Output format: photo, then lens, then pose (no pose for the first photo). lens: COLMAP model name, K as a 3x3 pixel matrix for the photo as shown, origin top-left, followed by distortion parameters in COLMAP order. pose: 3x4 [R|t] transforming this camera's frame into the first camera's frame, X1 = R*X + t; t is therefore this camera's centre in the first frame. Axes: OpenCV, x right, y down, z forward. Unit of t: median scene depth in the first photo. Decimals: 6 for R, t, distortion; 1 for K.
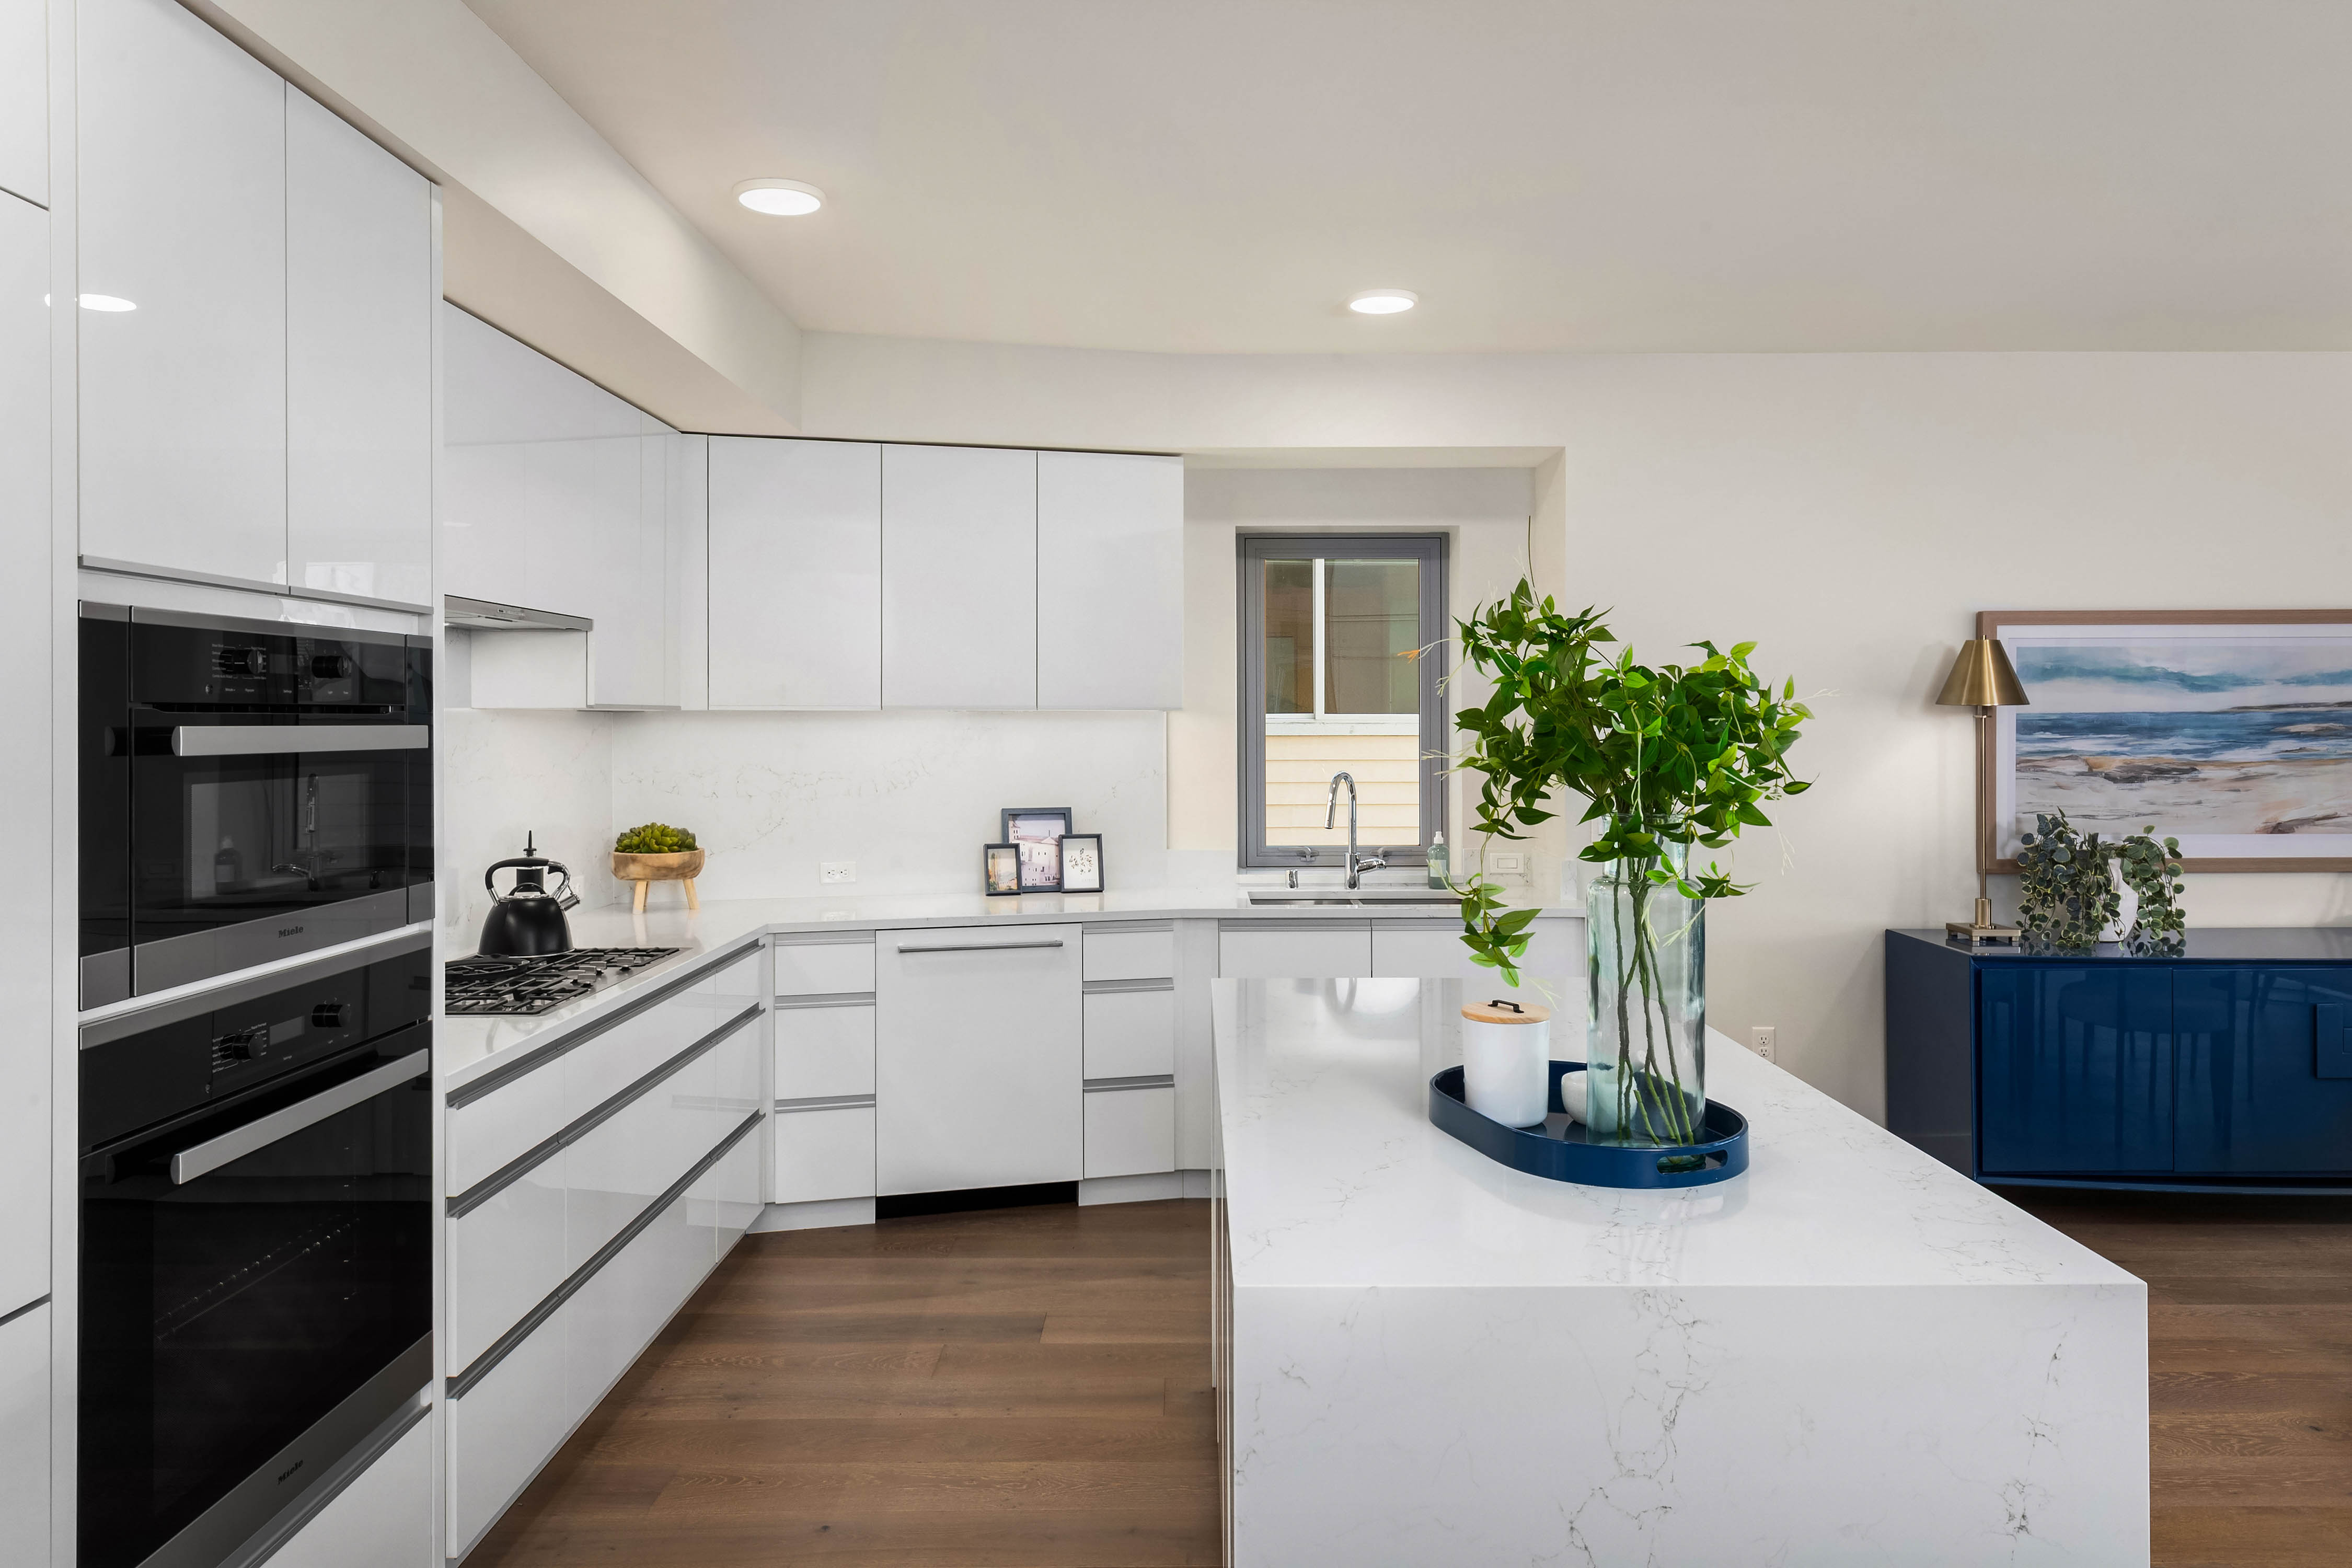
lens RADIAL K [[1570.0, 0, 1179.6], [0, 1570.0, 728.8], [0, 0, 1]] dist [-0.002357, -0.003258]
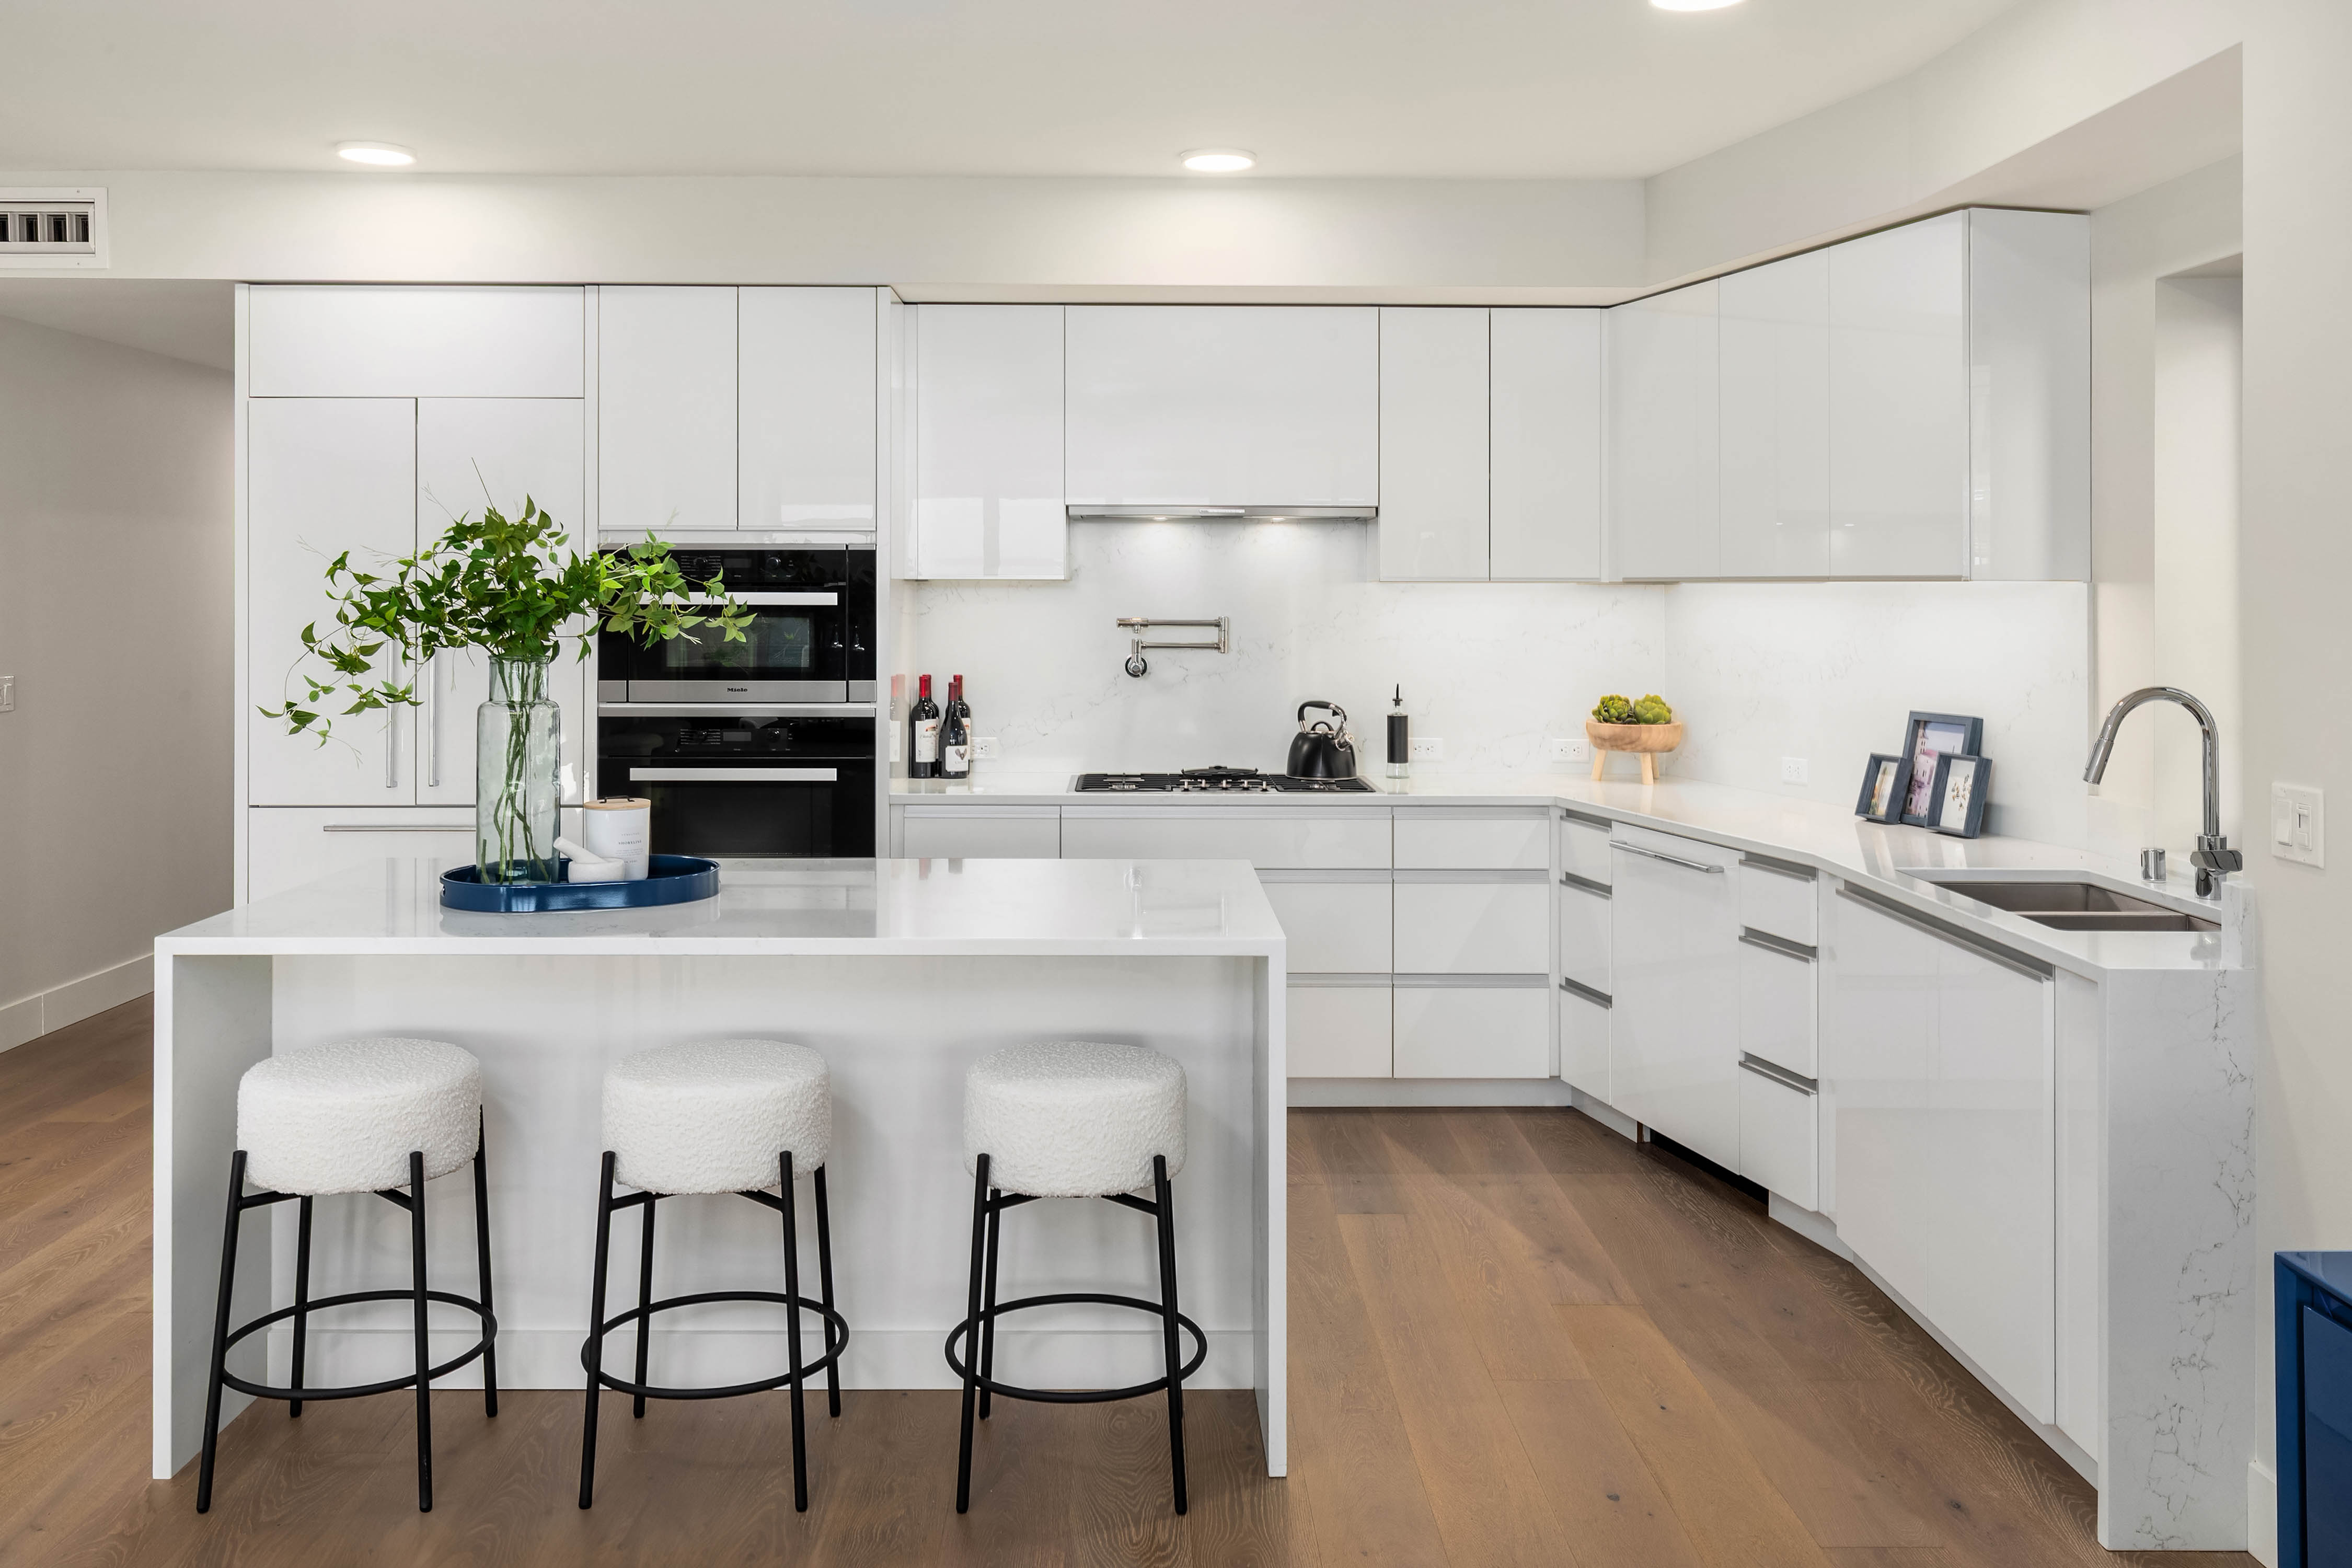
lens RADIAL K [[1922.8, 0, 1213.8], [0, 1922.8, 570.2], [0, 0, 1]] dist [0.006577, 0.005032]
pose [[0.012863, -0.007405, -0.999890, 0.839440], [-0.009738, 0.999924, -0.007531, -0.007523], [0.999870, 0.009834, 0.012790, 0.668383]]
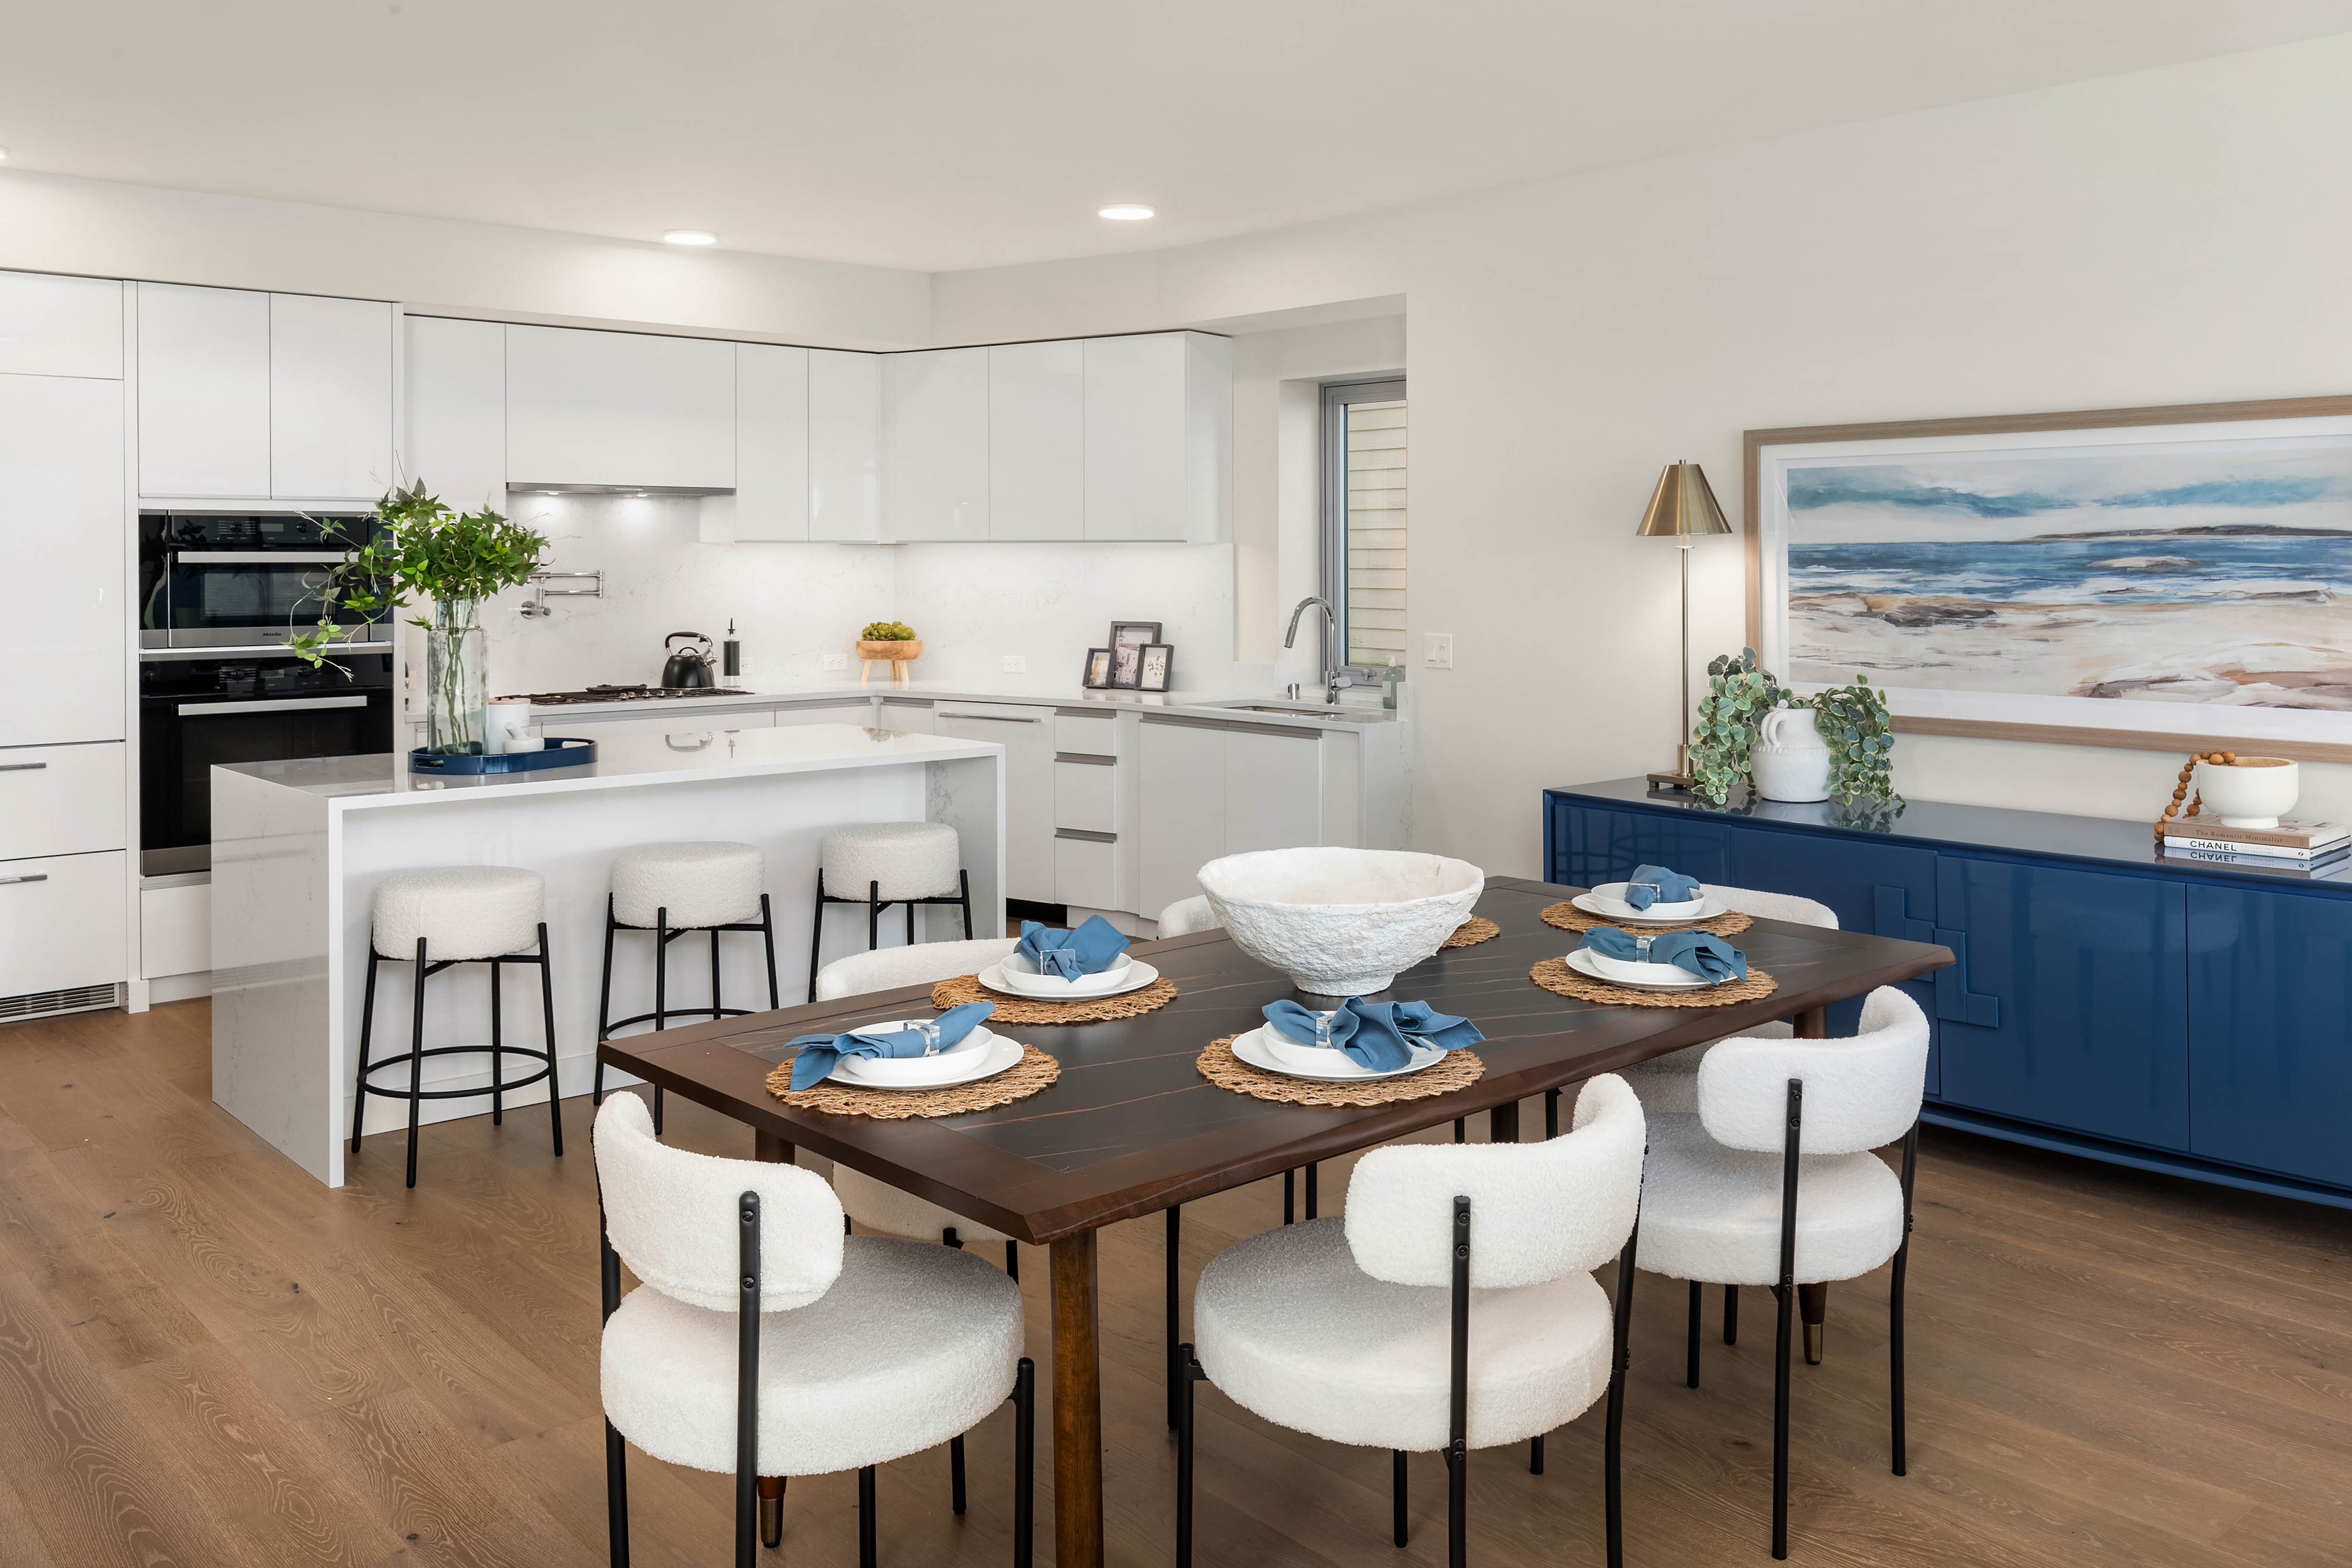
lens RADIAL K [[1922.8, 0, 1213.8], [0, 1922.8, 570.2], [0, 0, 1]] dist [0.006577, 0.005032]
pose [[0.664882, 0.008039, -0.746905, 1.126100], [-0.005755, 0.999968, 0.005640, 0.000653], [0.746926, 0.000548, 0.664906, 0.034765]]
